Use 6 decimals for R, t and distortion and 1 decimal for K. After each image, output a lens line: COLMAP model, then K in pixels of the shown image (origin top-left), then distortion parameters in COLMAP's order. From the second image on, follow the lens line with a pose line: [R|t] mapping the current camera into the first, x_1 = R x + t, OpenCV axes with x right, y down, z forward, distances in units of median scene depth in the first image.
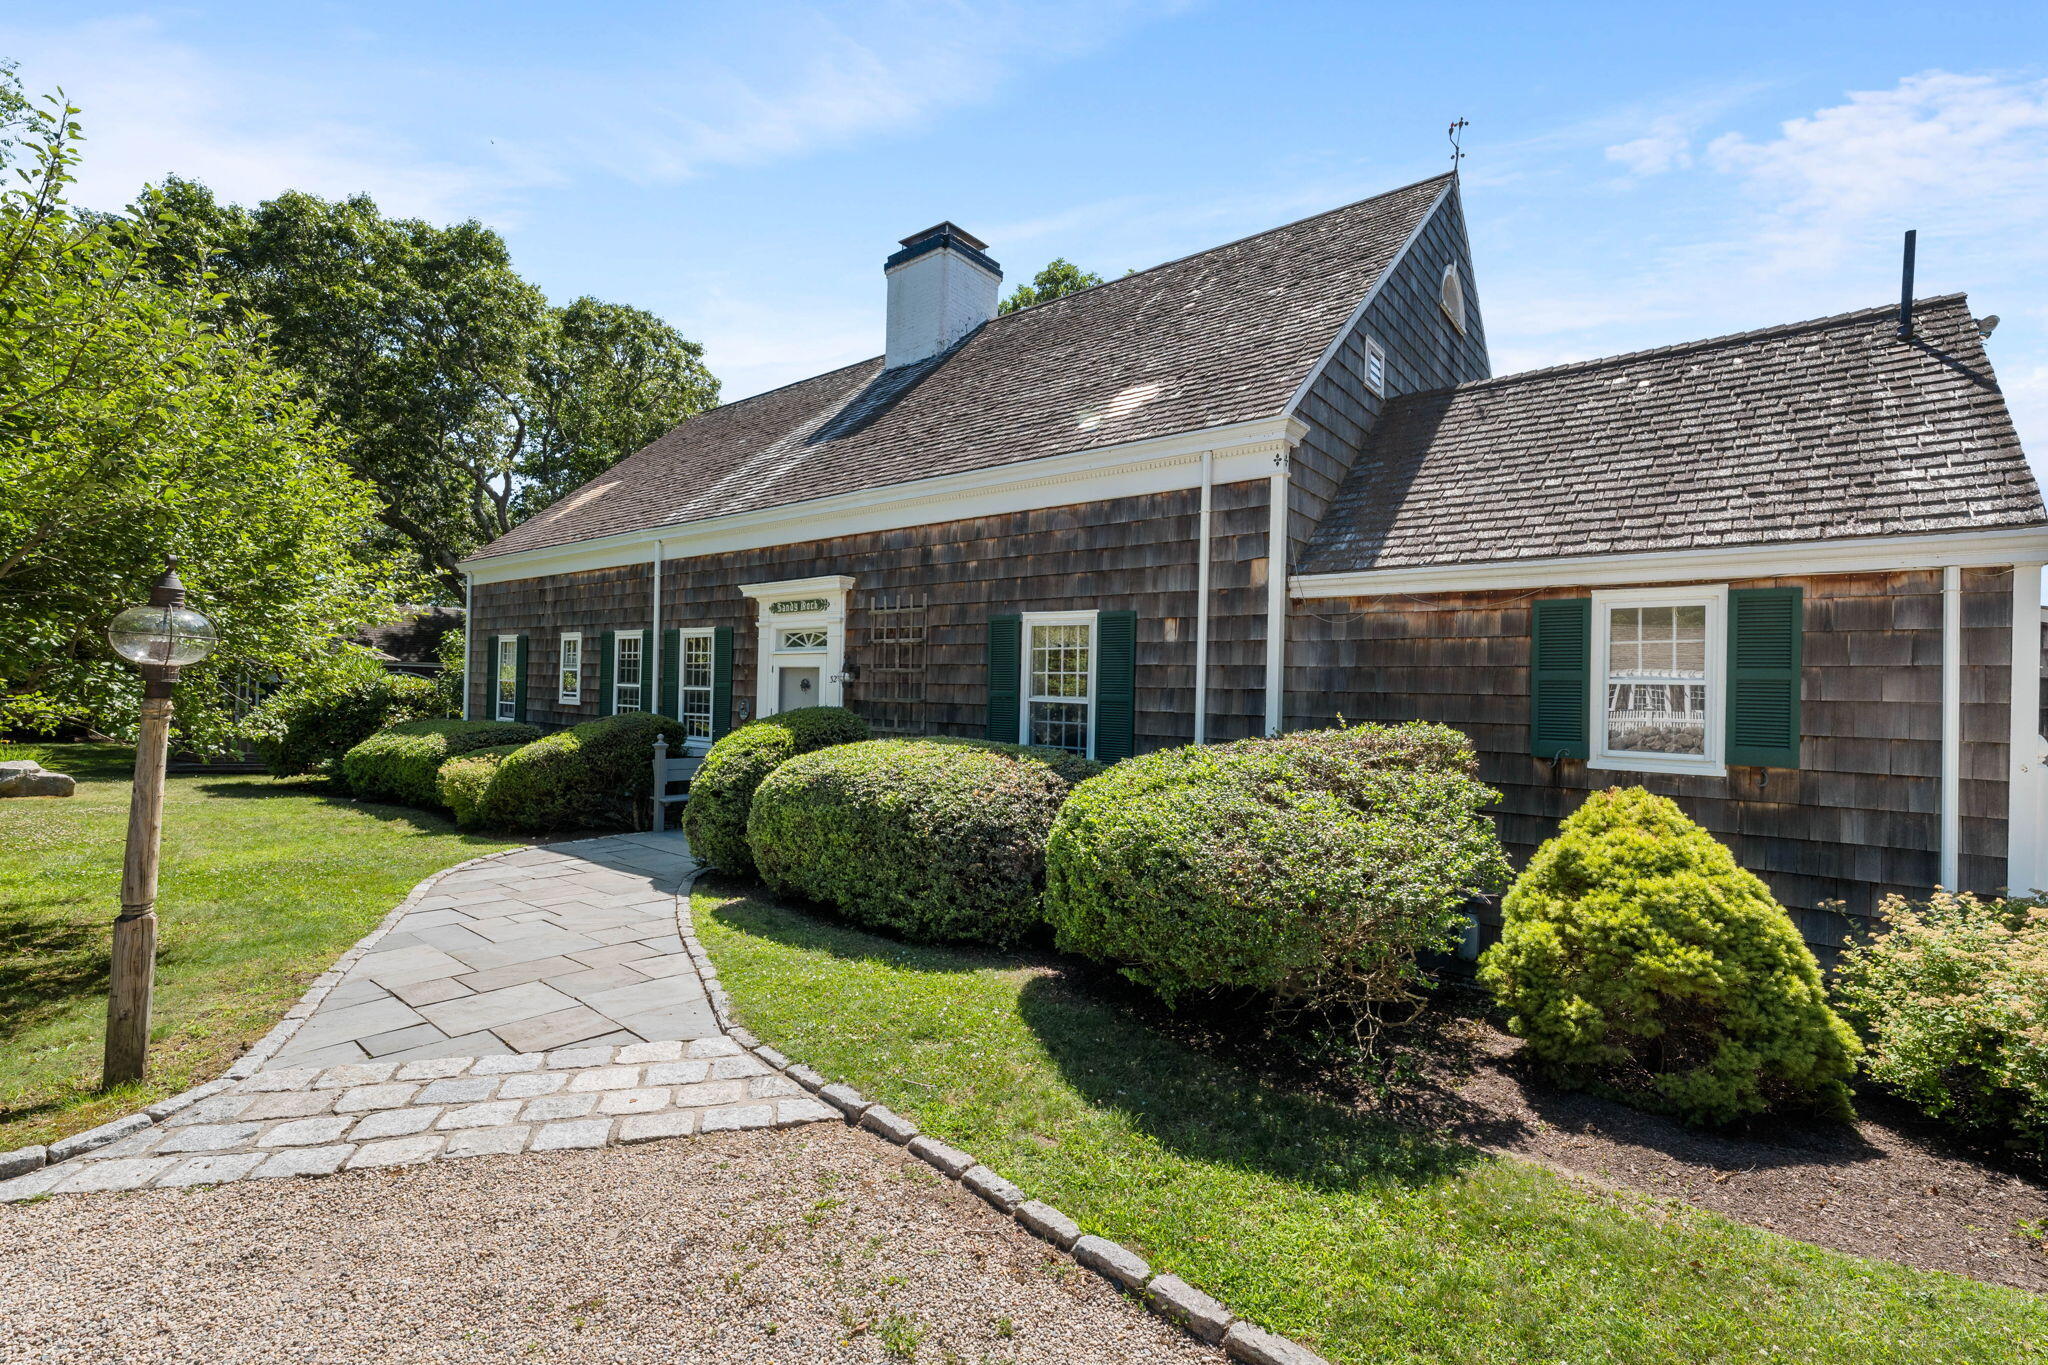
lens RADIAL K [[892.8, 0, 1024.0], [0, 892.8, 682.5], [0, 0, 1]] dist [-0.000900, -0.000049]
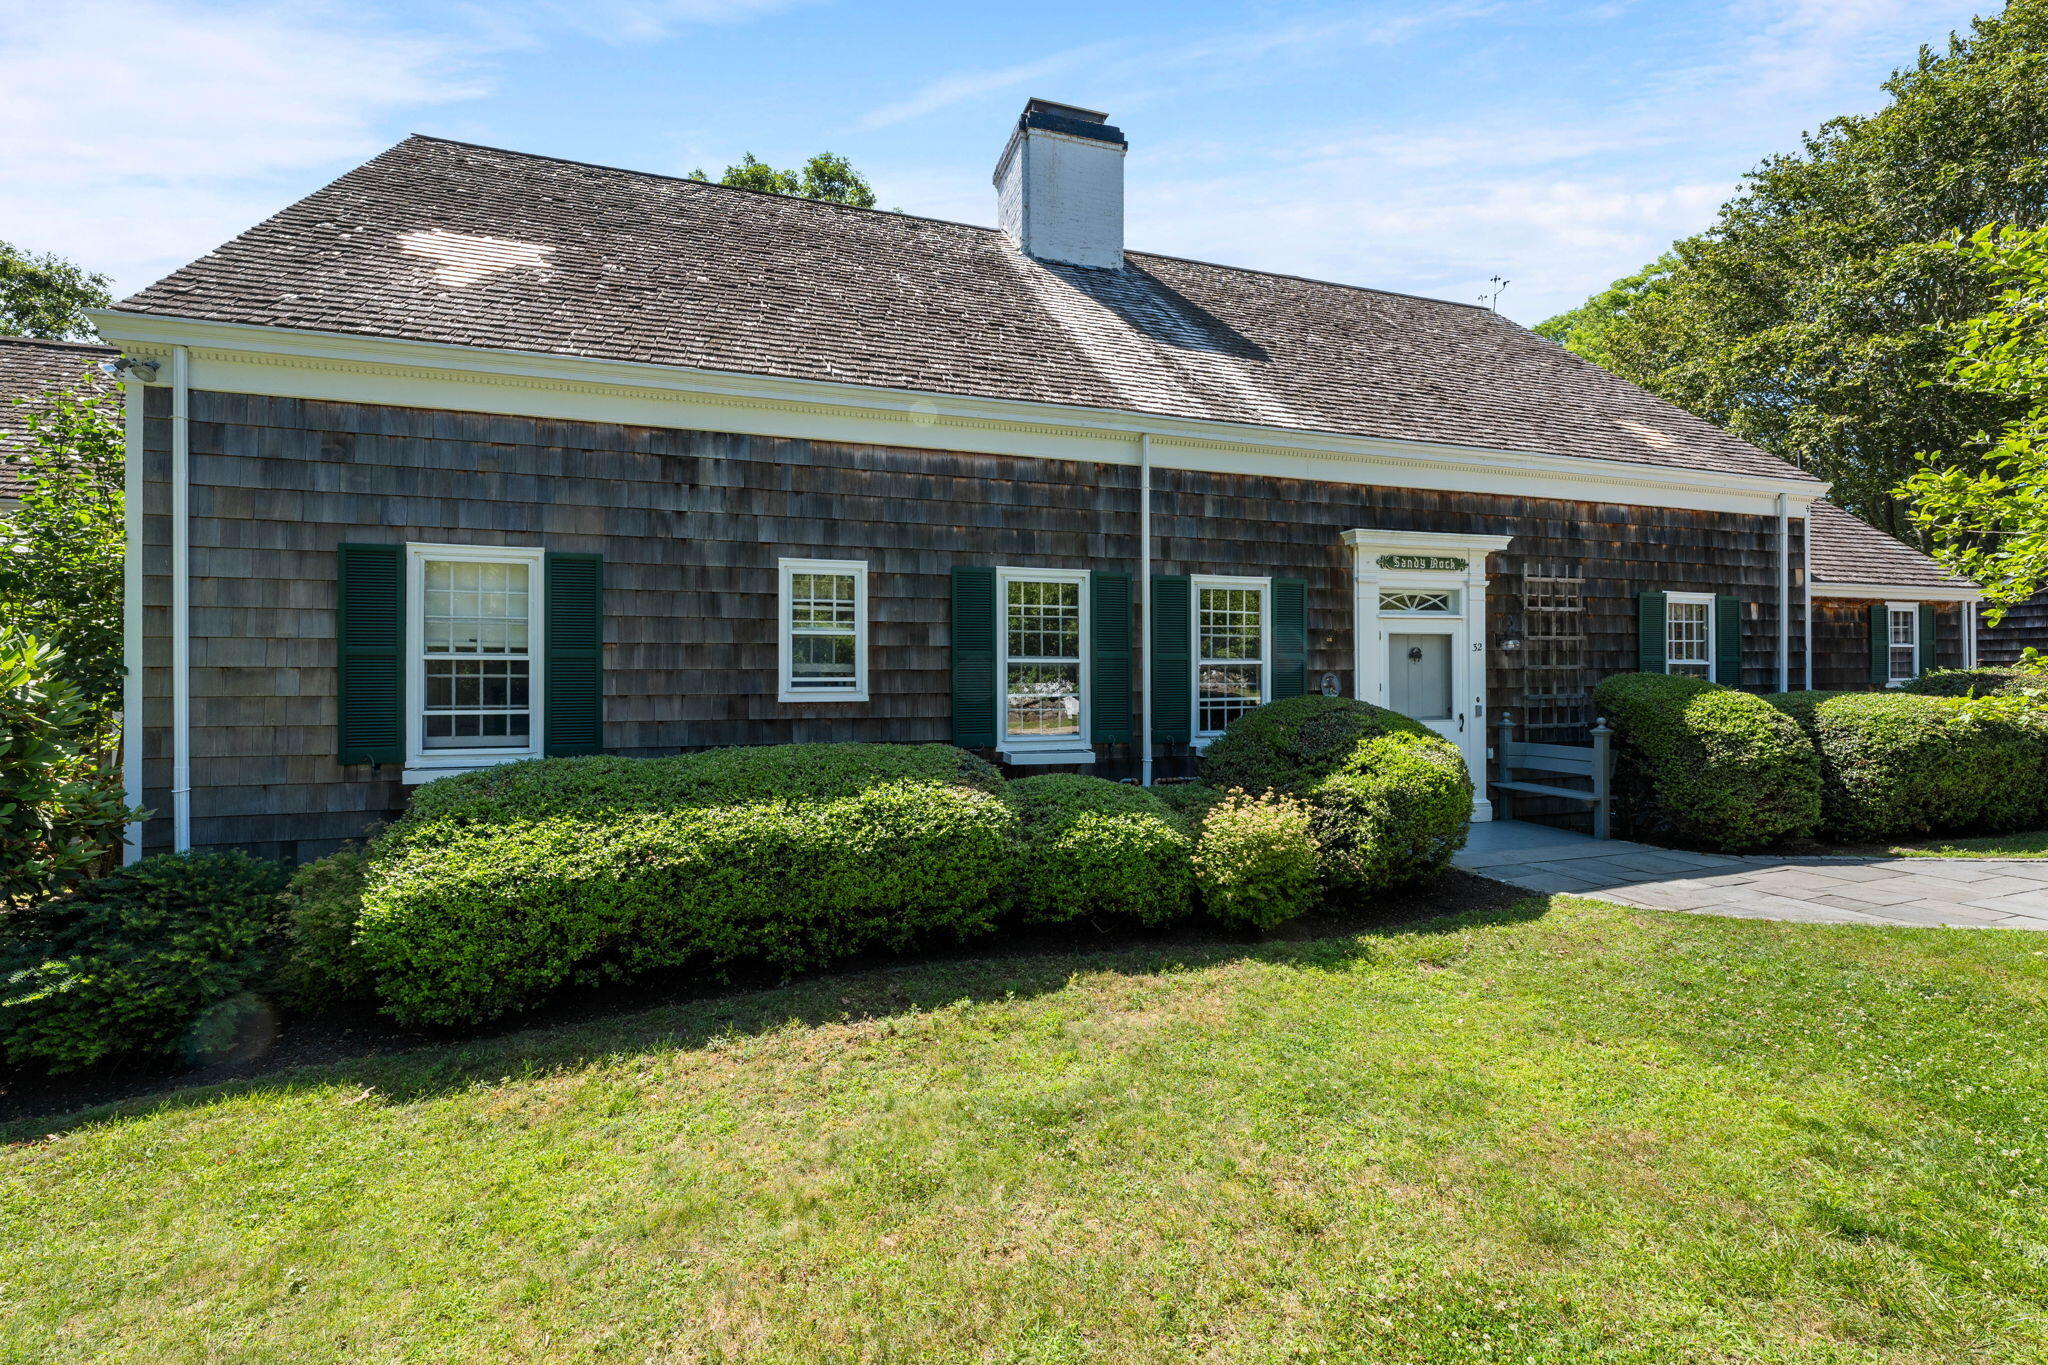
lens RADIAL K [[803.0, 0, 994.6], [0, 803.0, 639.2], [0, 0, 1]] dist [-0.000075, -0.000096]
pose [[0.565700, -0.010944, 0.824538, -0.973294], [0.000954, 0.999920, 0.012617, -0.019463], [-0.824610, -0.006351, 0.565665, 0.780227]]
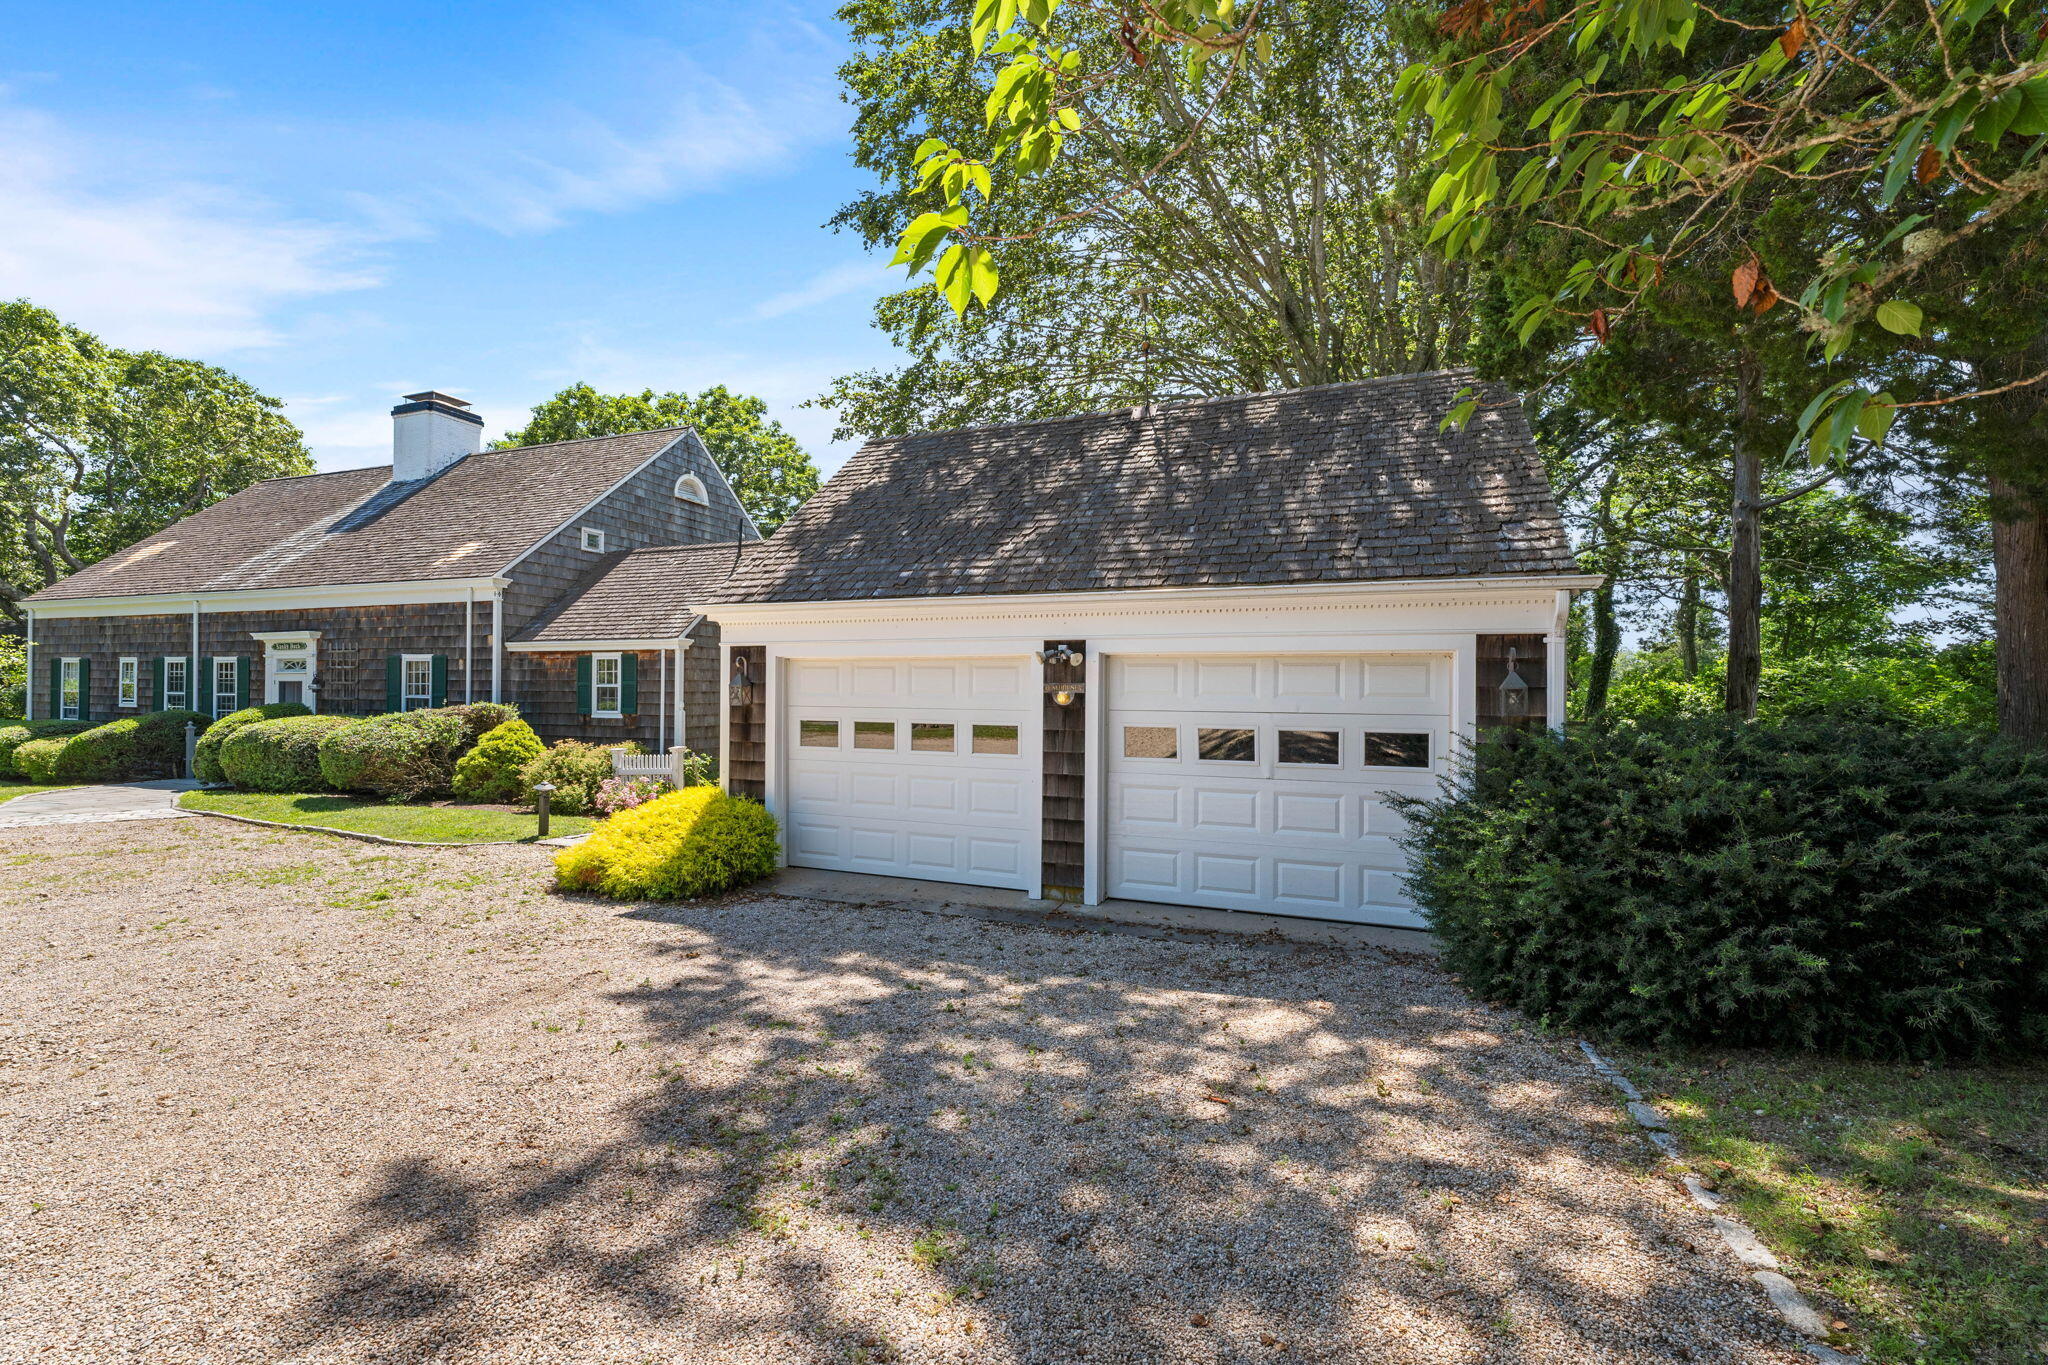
lens RADIAL K [[840.1, 0, 1024.0], [0, 840.1, 682.5], [0, 0, 1]] dist [0.000898, 0.000052]
pose [[0.947368, -0.016566, 0.319718, 0.504961], [0.014691, 0.999858, 0.008276, -0.005923], [-0.319810, -0.003144, 0.947477, -0.884356]]
